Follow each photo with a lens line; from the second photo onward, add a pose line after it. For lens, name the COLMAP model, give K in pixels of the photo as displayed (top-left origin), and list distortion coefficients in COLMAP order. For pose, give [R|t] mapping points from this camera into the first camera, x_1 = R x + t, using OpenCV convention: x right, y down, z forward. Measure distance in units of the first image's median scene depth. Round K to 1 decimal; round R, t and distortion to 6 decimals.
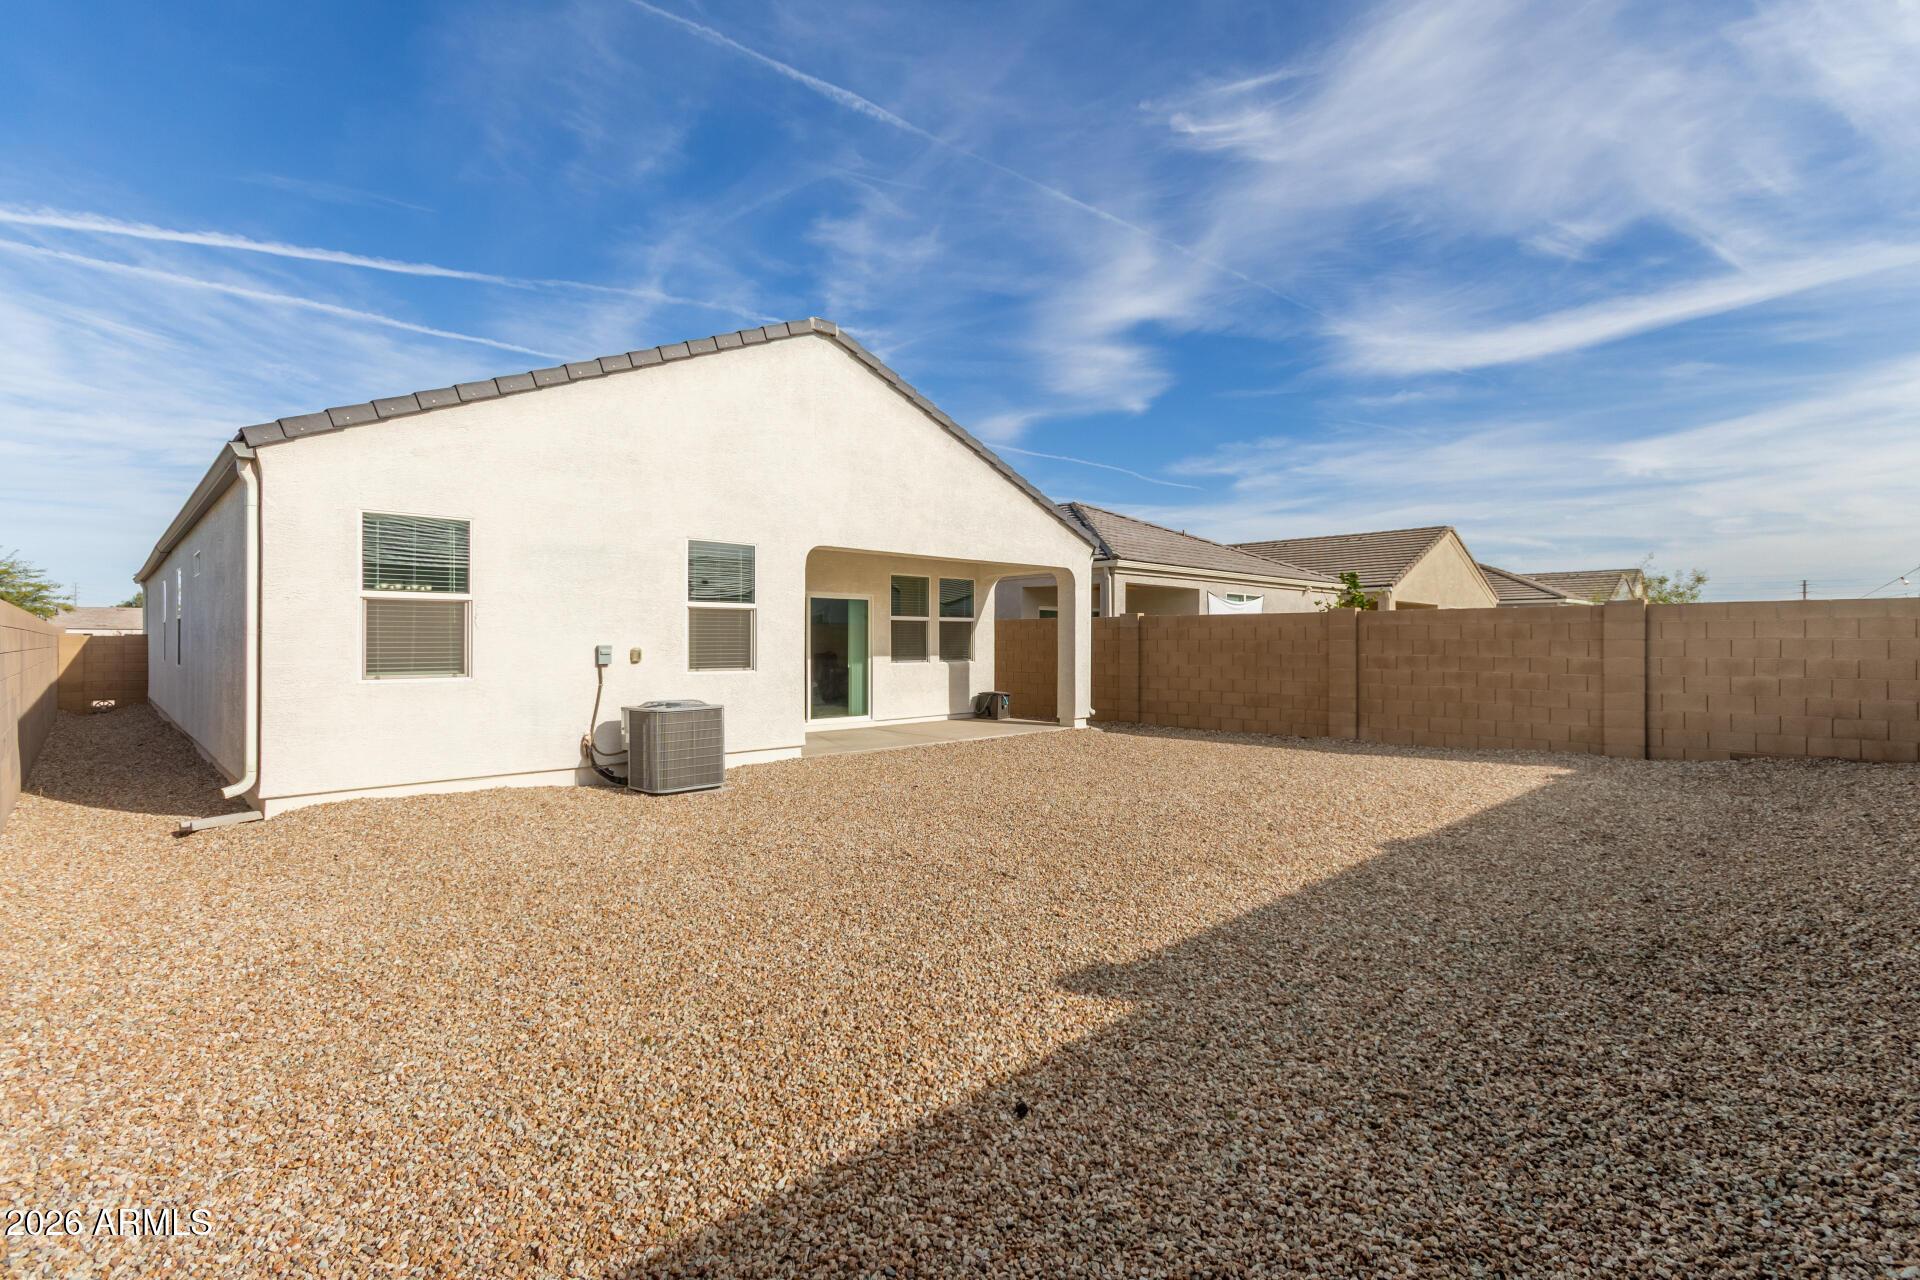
lens RADIAL K [[890.2, 0, 950.7], [0, 890.2, 627.7], [0, 0, 1]] dist [0.005432, 0.000995]
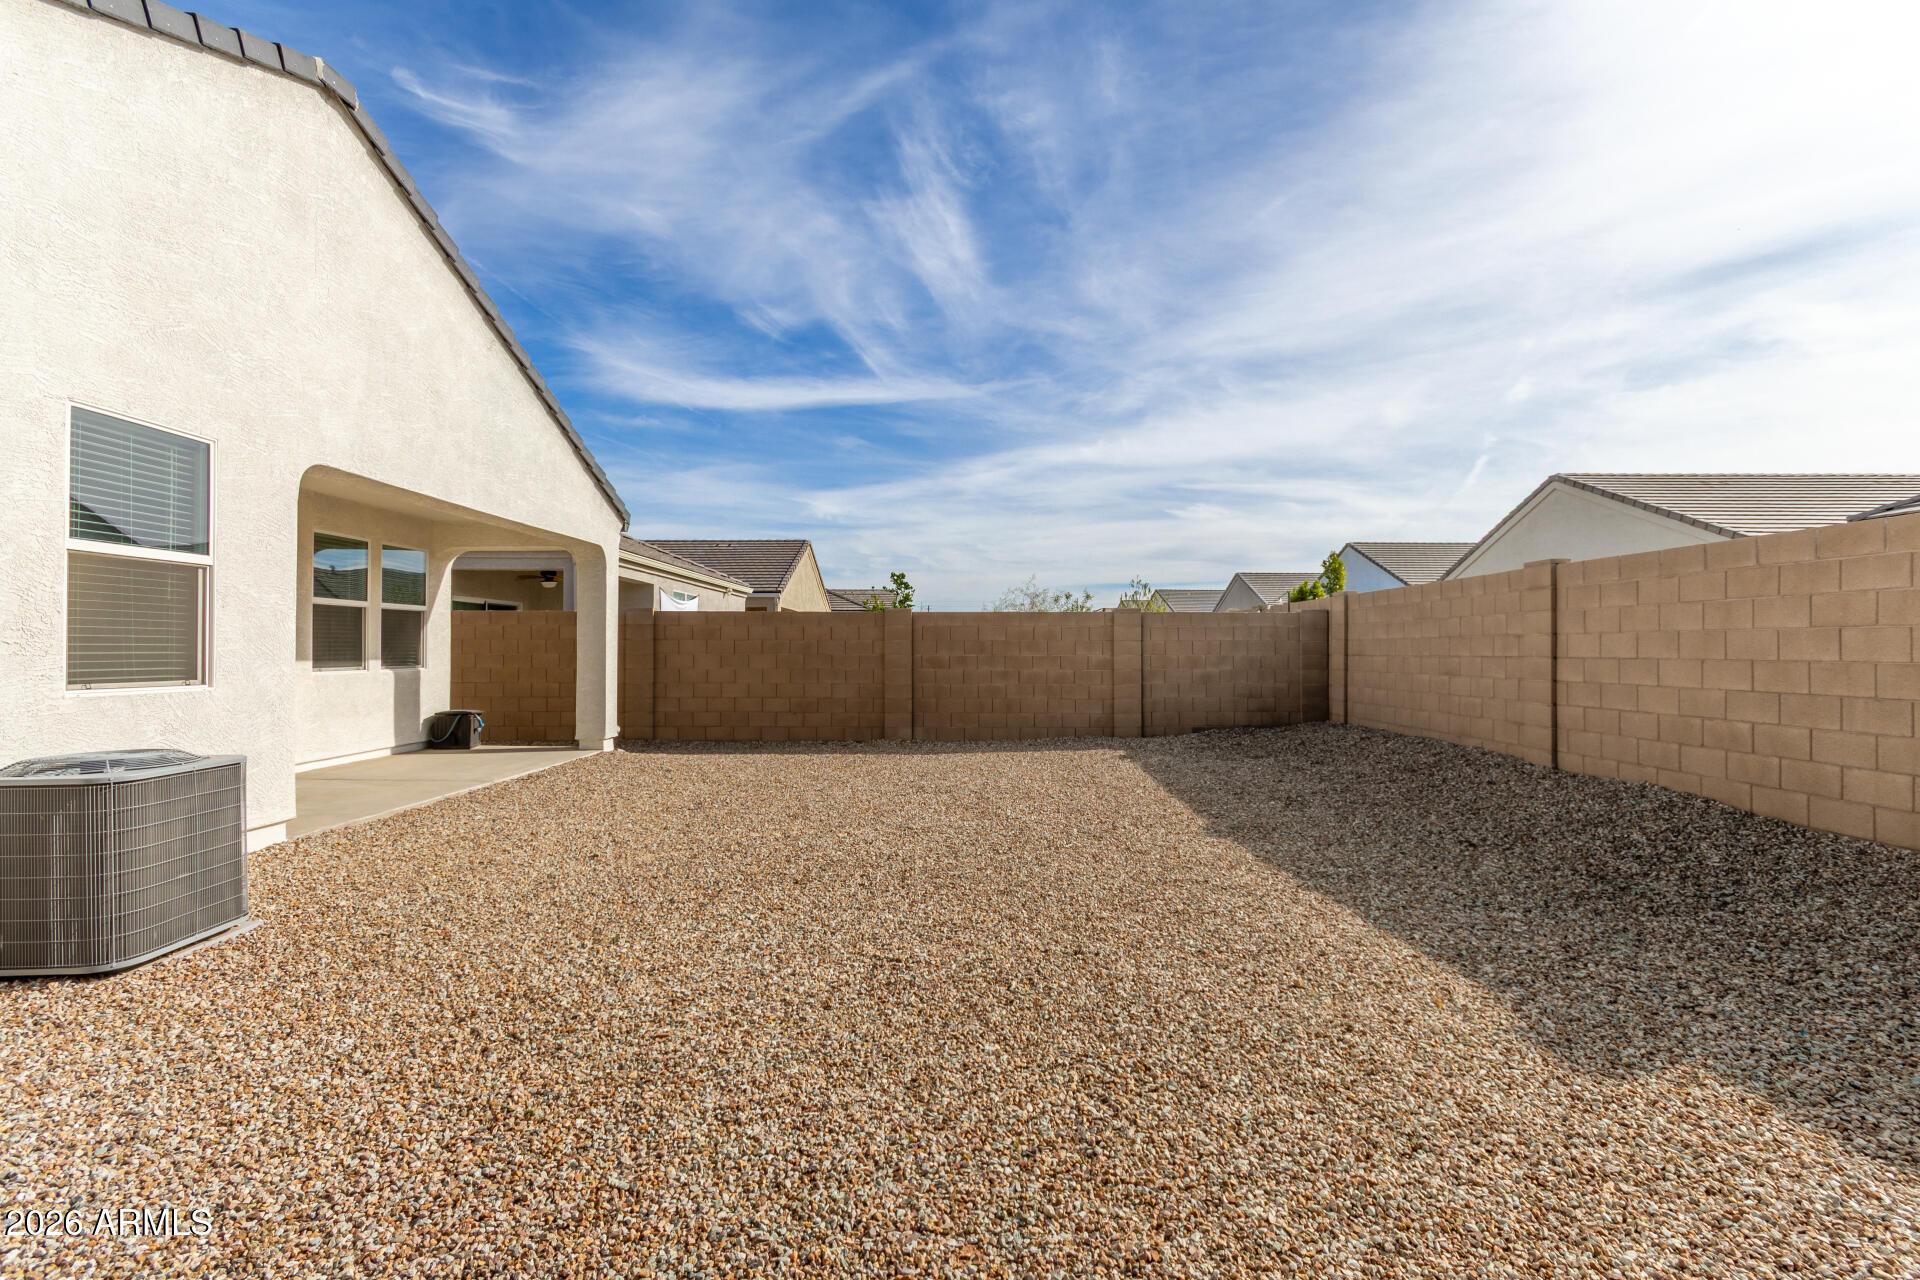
lens RADIAL K [[878.7, 0, 962.1], [0, 878.7, 627.8], [0, 0, 1]] dist [-0.021974, 0.000082]
pose [[0.681643, 0.019544, 0.731424, -0.201126], [-0.013329, 0.999809, -0.014294, 0.011215], [-0.731564, -0.000006, 0.681773, 0.245279]]
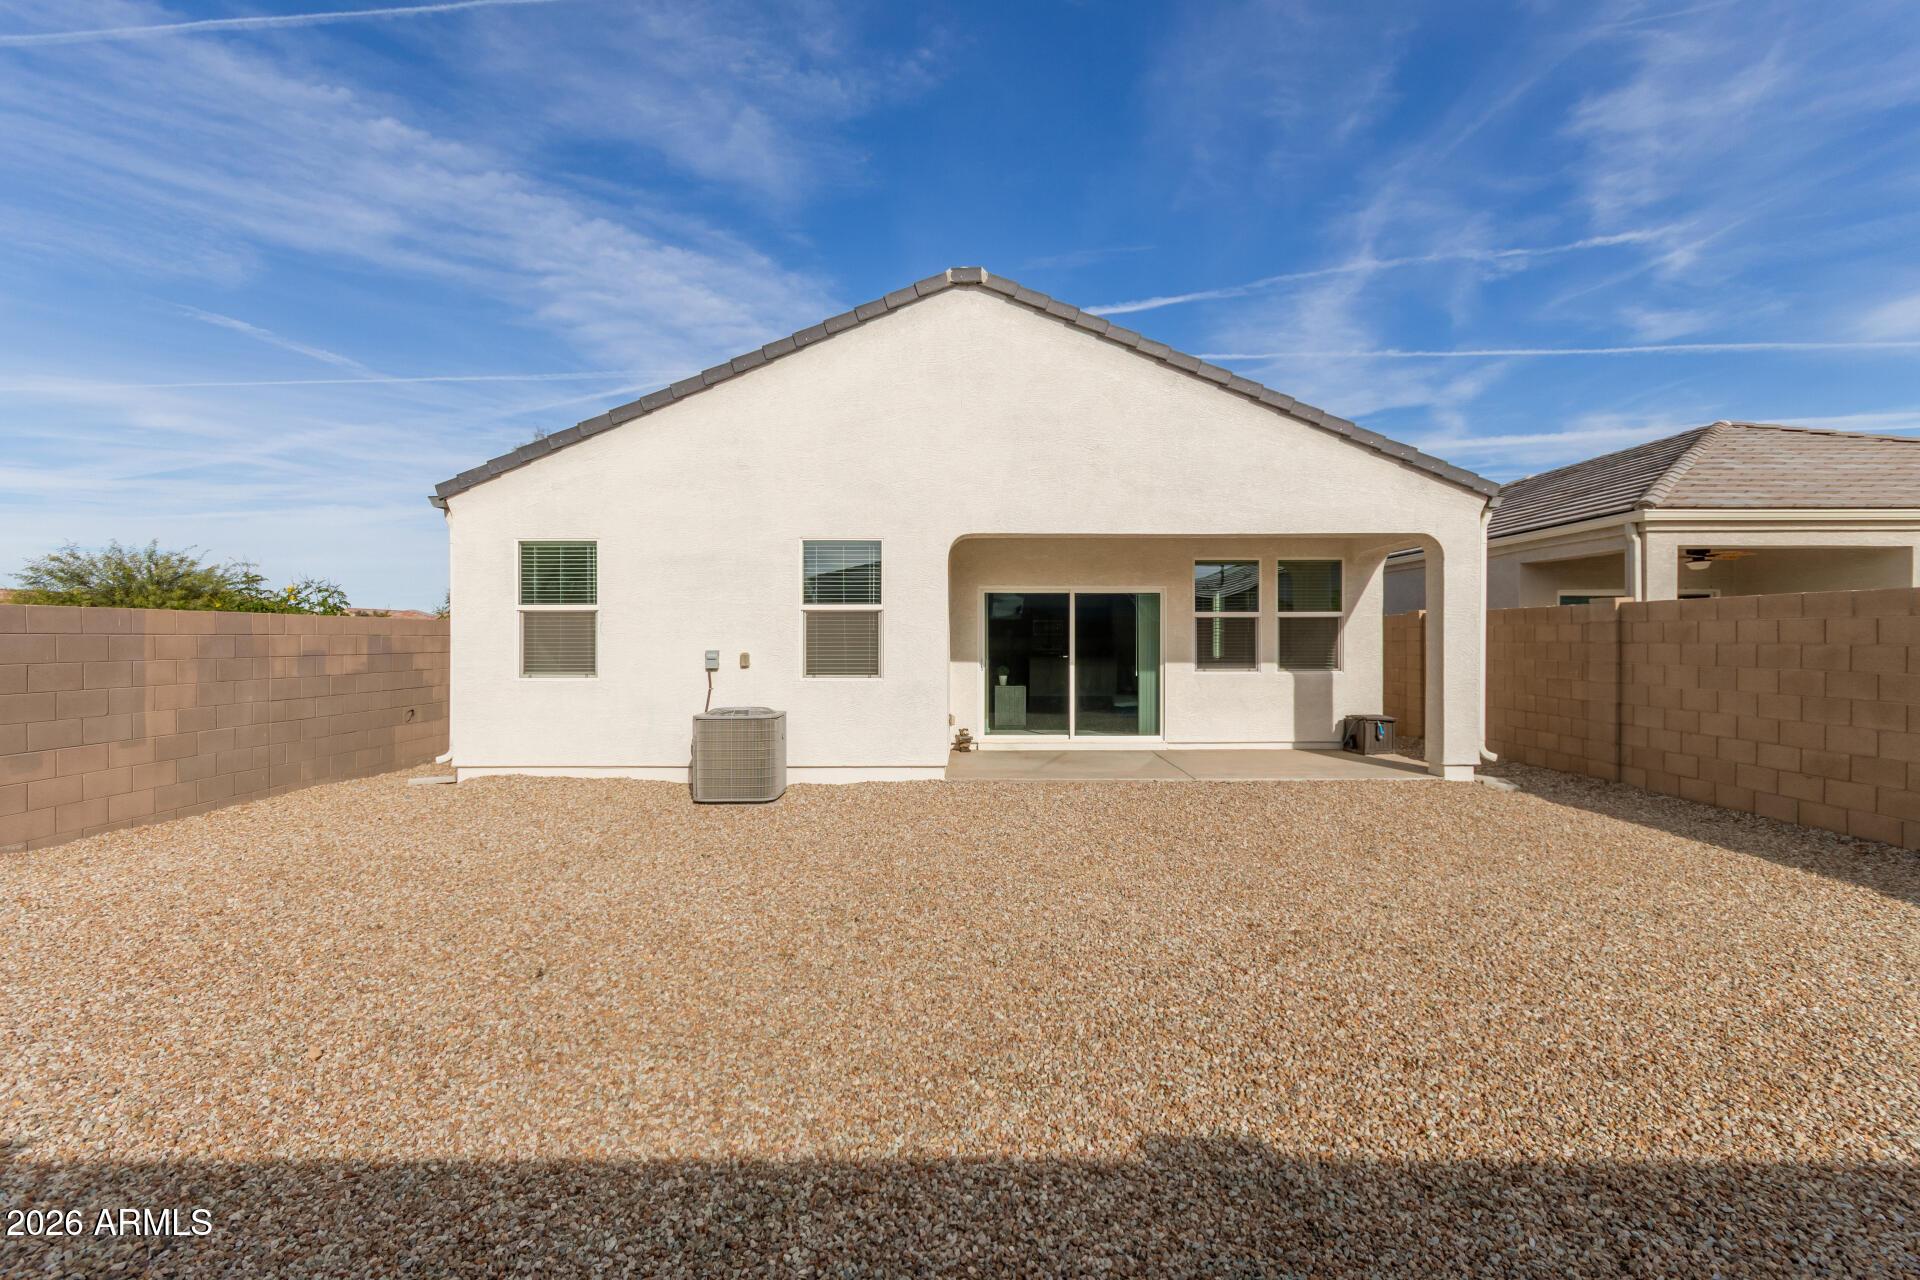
lens RADIAL K [[890.2, 0, 940.6], [0, 890.2, 669.9], [0, 0, 1]] dist [0.005432, 0.000995]
pose [[0.712224, 0.023582, -0.701556, 0.323547], [0.012250, 0.998866, 0.046012, -0.001358], [0.701845, -0.041365, 0.711127, 0.275311]]
